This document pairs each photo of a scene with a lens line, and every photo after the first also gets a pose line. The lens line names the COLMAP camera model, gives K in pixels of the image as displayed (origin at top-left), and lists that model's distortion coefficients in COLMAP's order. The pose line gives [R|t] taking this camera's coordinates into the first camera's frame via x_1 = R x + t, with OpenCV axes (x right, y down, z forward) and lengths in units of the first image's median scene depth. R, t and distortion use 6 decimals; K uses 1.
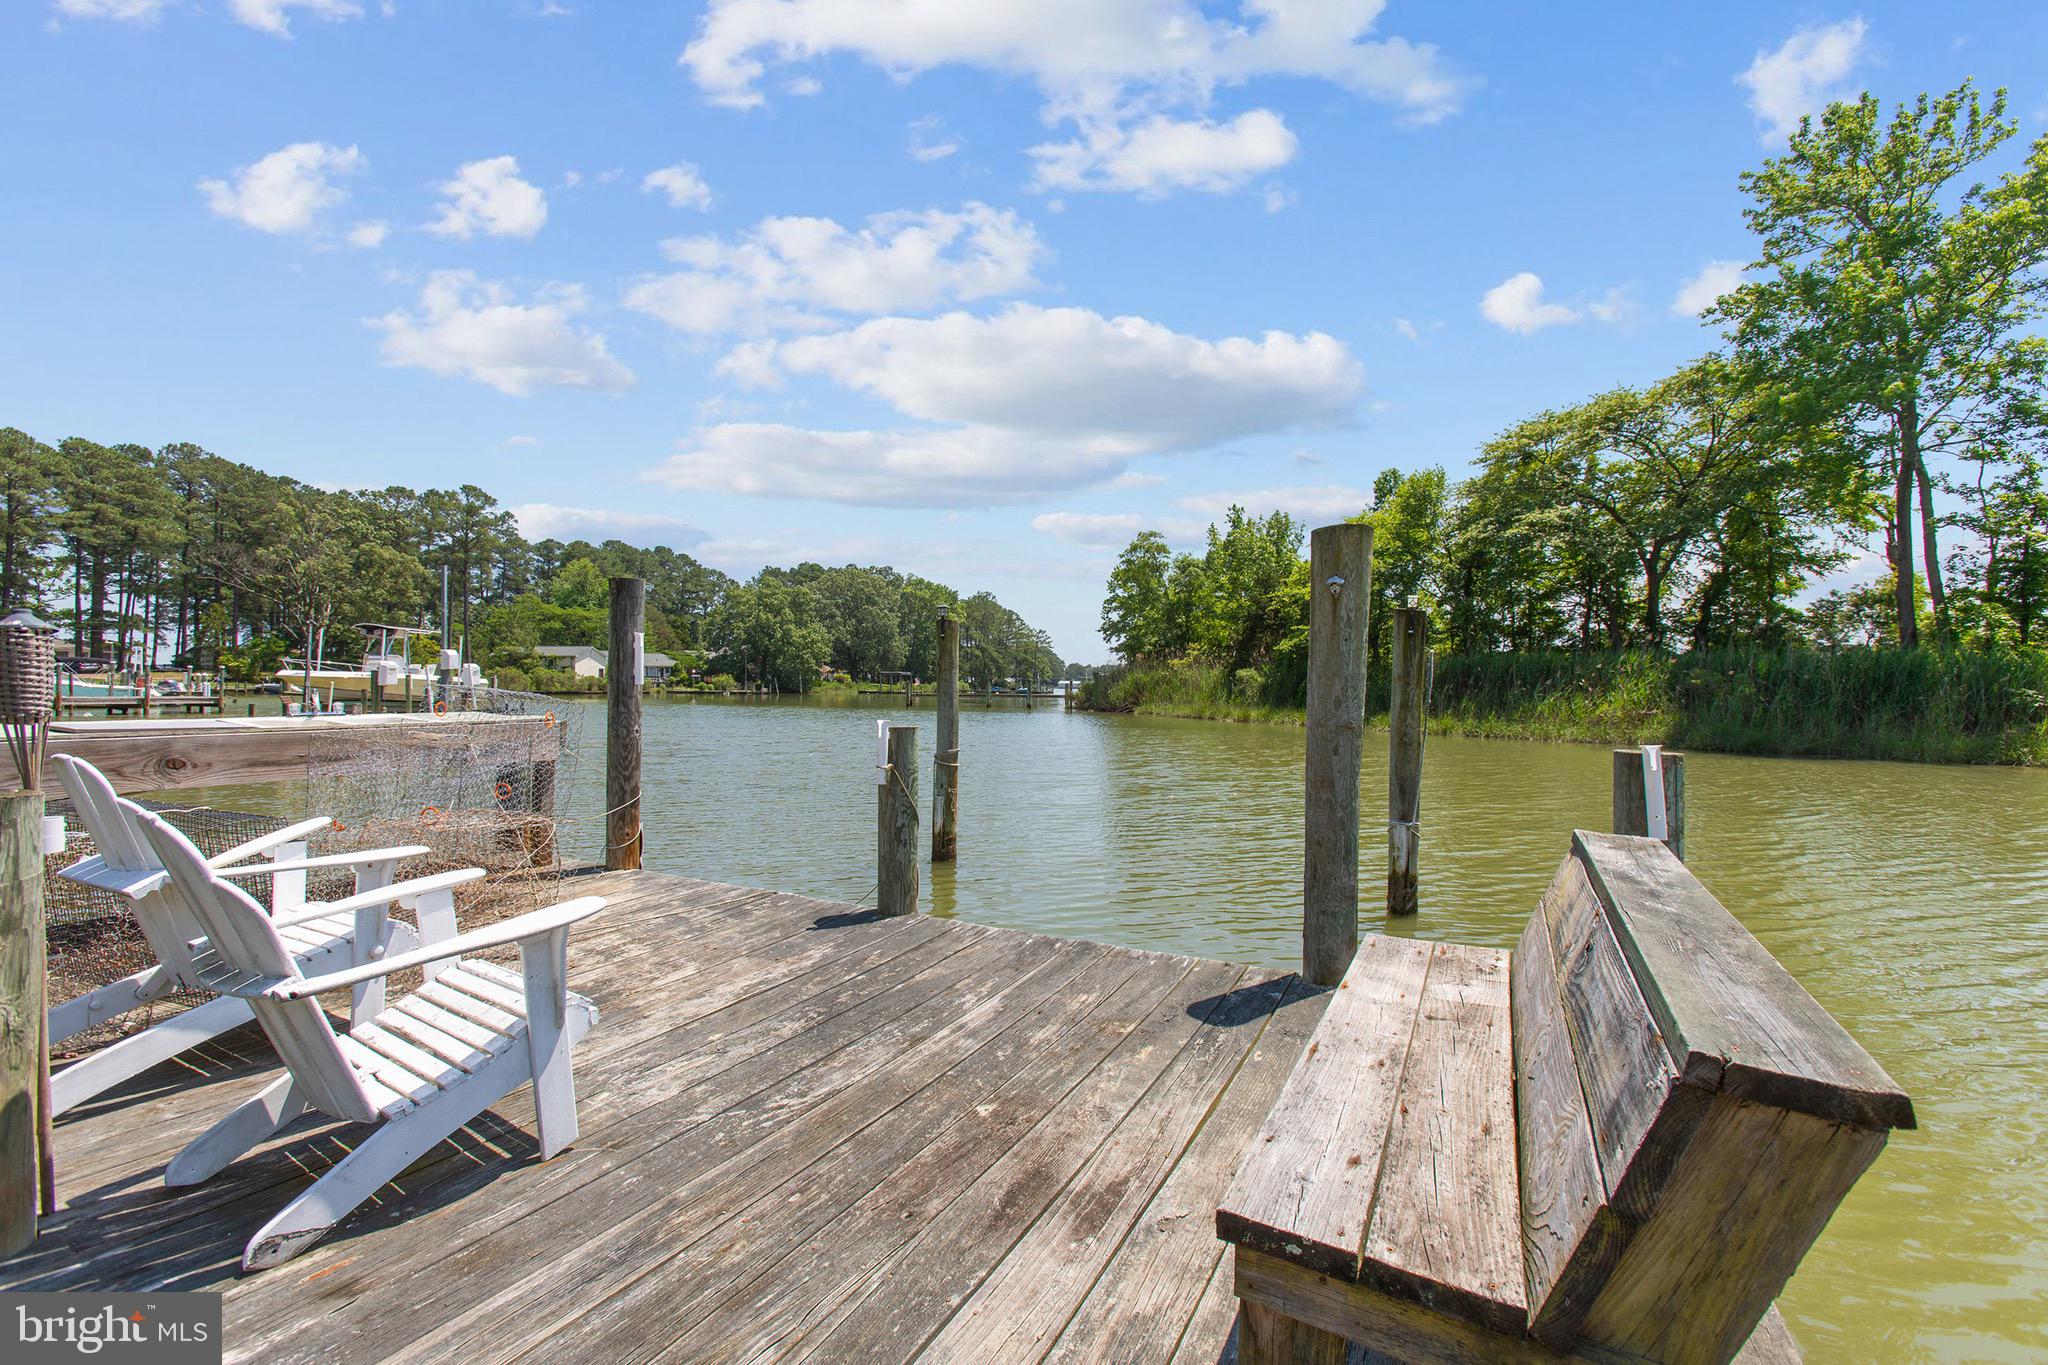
lens RADIAL K [[905.0, 0, 1018.9], [0, 905.0, 686.5], [0, 0, 1]] dist [-0.018411, 0.012005]
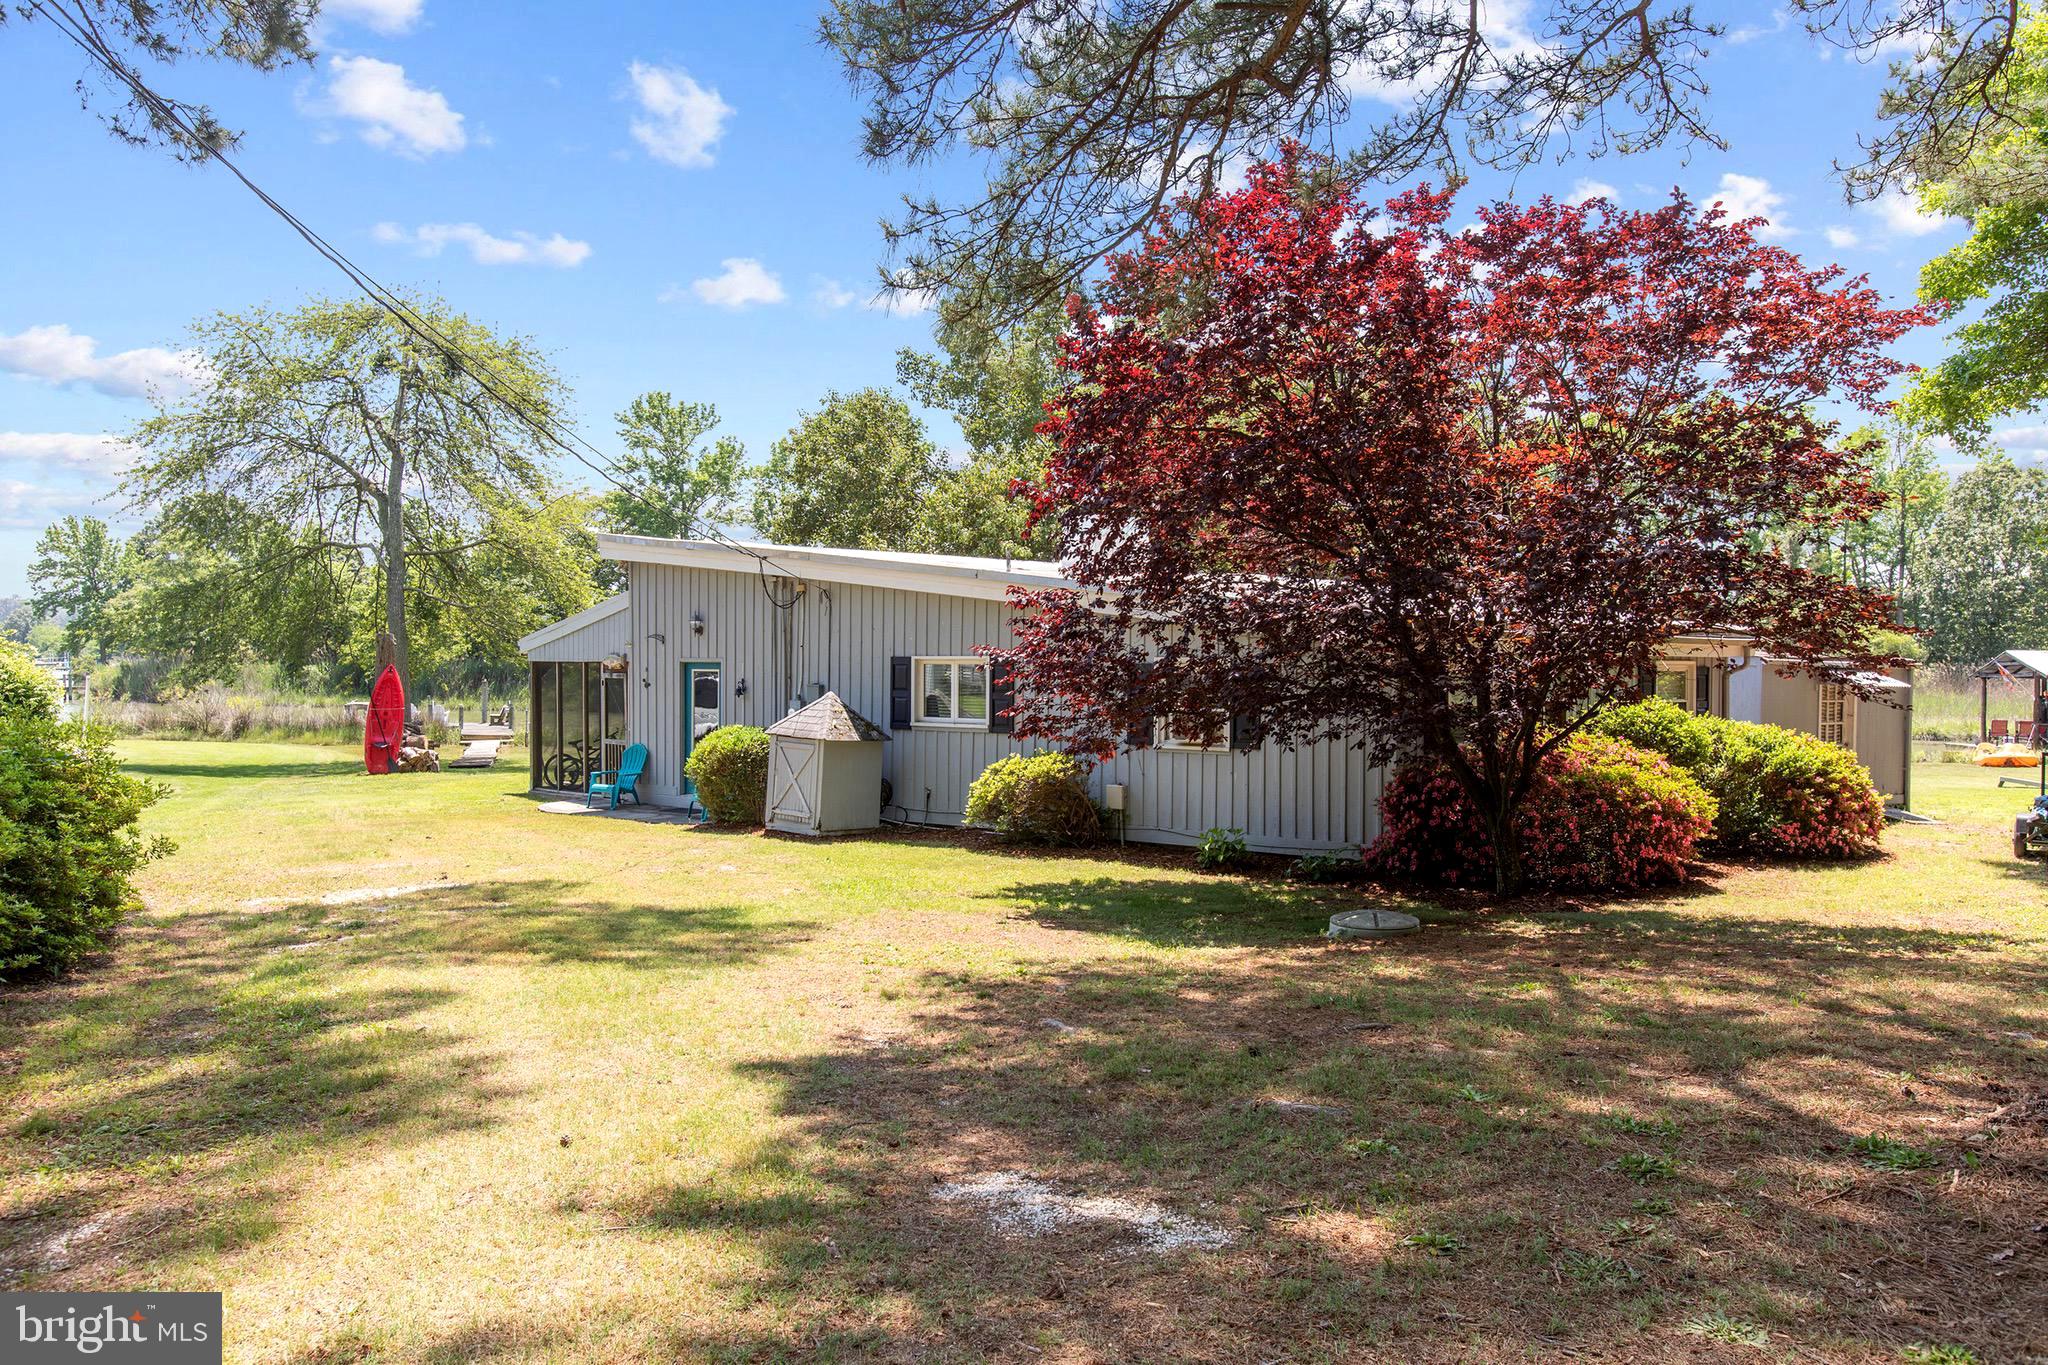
lens RADIAL K [[1521.1, 0, 1026.3], [0, 1521.1, 683.3], [0, 0, 1]] dist [0.003597, 0.001141]
pose [[0.679632, -0.018727, 0.733314, -0.709338], [0.002809, 0.999733, 0.022928, -0.045714], [-0.733548, -0.013523, 0.679503, -1.327170]]
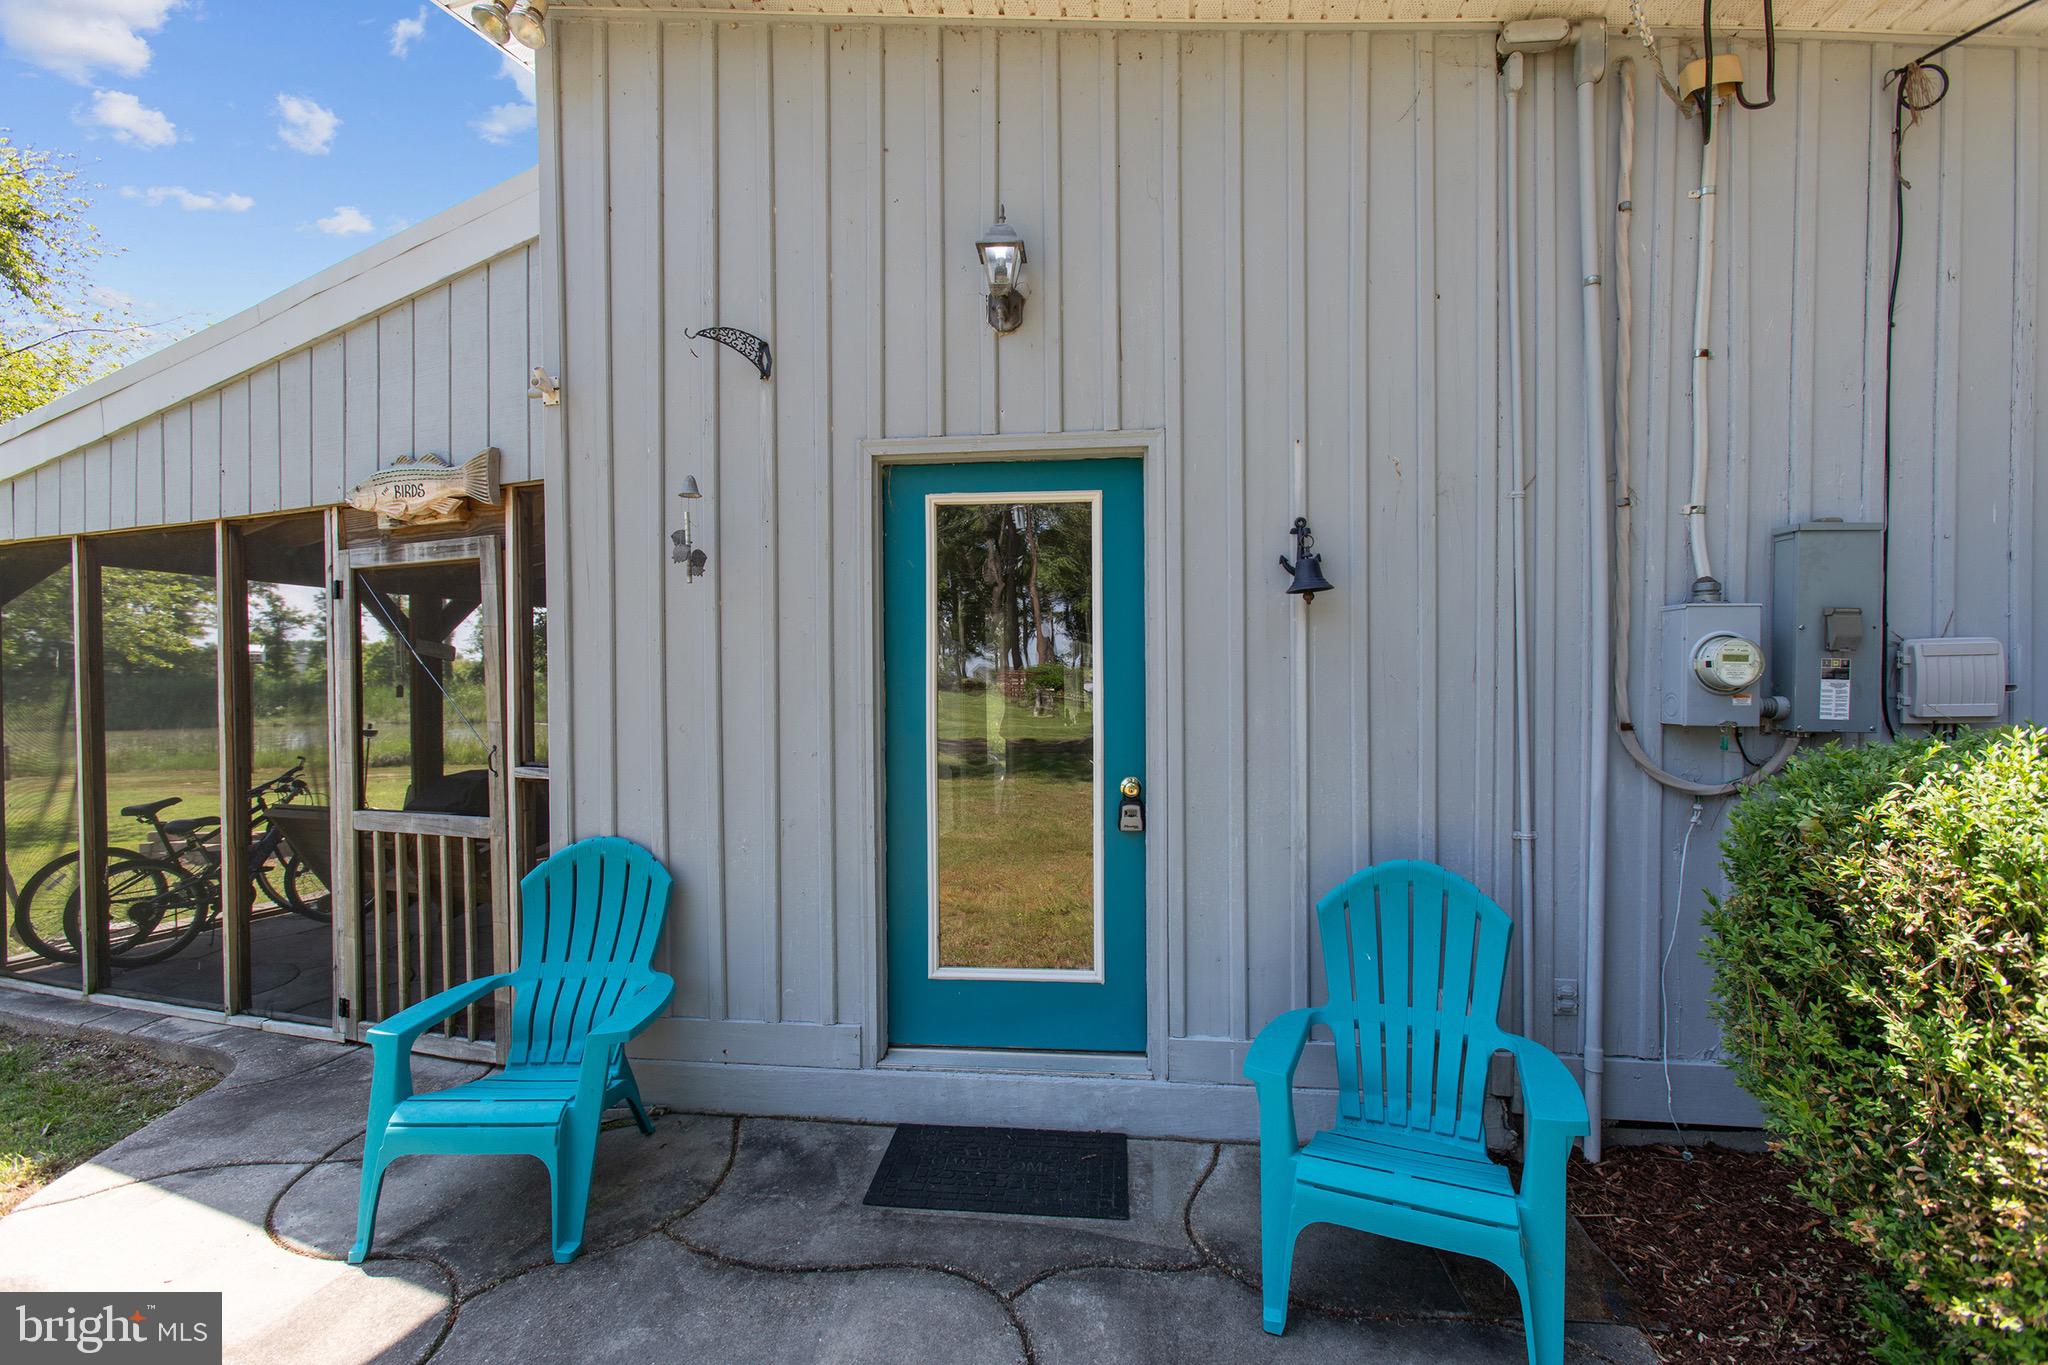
lens RADIAL K [[905.0, 0, 1018.9], [0, 905.0, 686.5], [0, 0, 1]] dist [-0.018411, 0.012005]
pose [[0.214442, -0.015619, 0.976612, -0.466383], [0.007461, 0.999869, 0.014353, -0.024642], [-0.976708, 0.004208, 0.214531, -0.901056]]
